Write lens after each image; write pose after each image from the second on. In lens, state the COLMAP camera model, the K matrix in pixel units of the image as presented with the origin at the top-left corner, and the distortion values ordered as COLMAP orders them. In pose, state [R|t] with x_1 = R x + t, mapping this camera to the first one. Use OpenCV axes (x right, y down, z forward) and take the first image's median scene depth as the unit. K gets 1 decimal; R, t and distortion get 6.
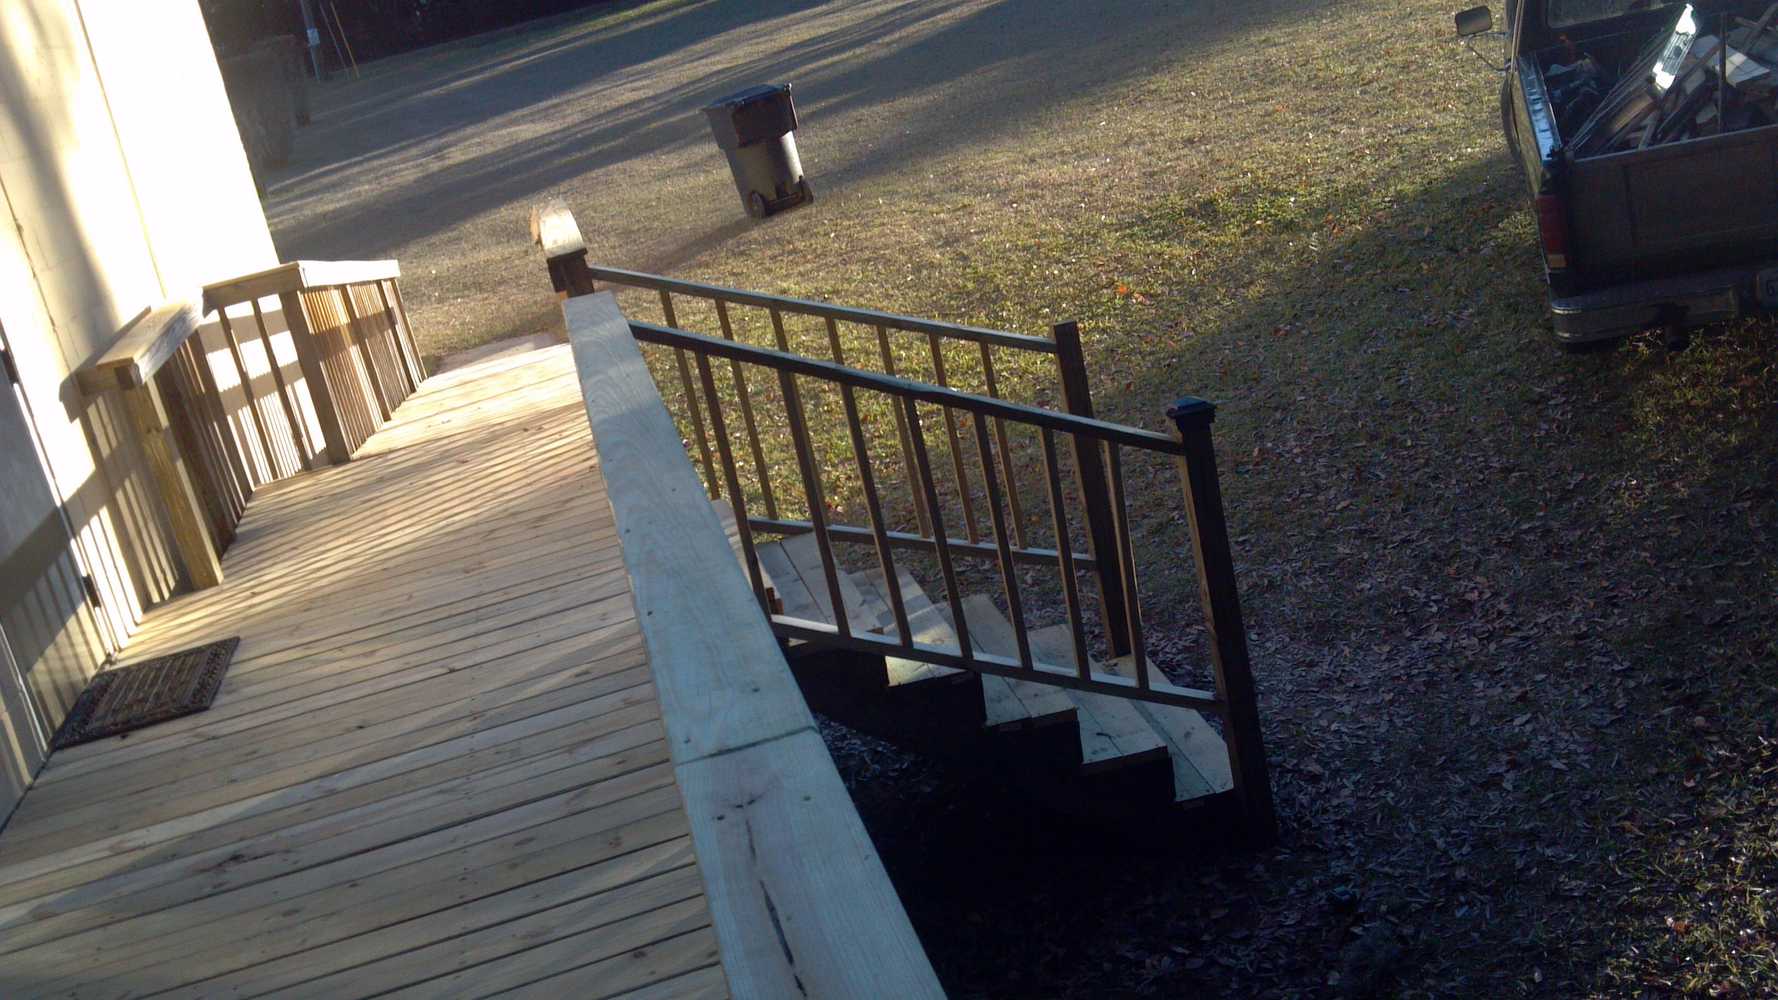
lens RADIAL K [[1852.9, 0, 863.1], [0, 1852.9, 506.4], [0, 0, 1]] dist [0.086397, -0.334568]
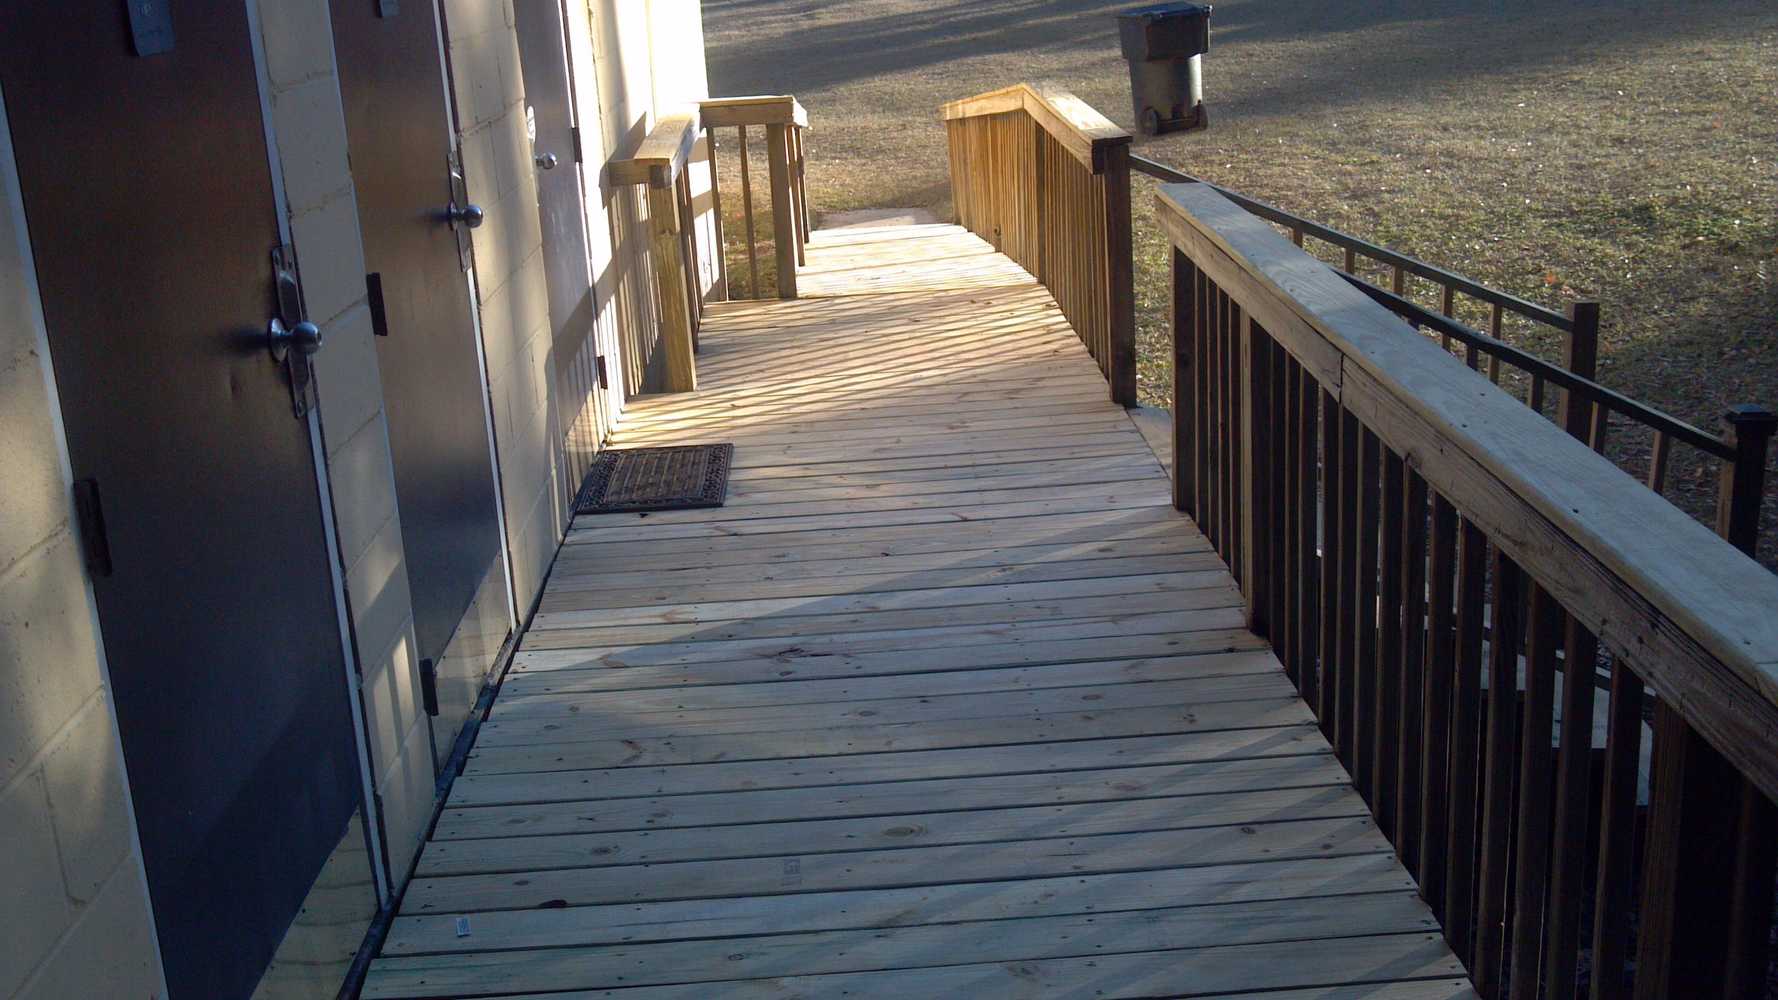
lens RADIAL K [[1852.9, 0, 863.1], [0, 1852.9, 506.4], [0, 0, 1]] dist [0.086397, -0.334568]
pose [[0.970924, 0.209769, -0.115337, -0.109614], [-0.203977, 0.977133, 0.060043, 0.021413], [0.125295, -0.034771, 0.991510, -0.016981]]
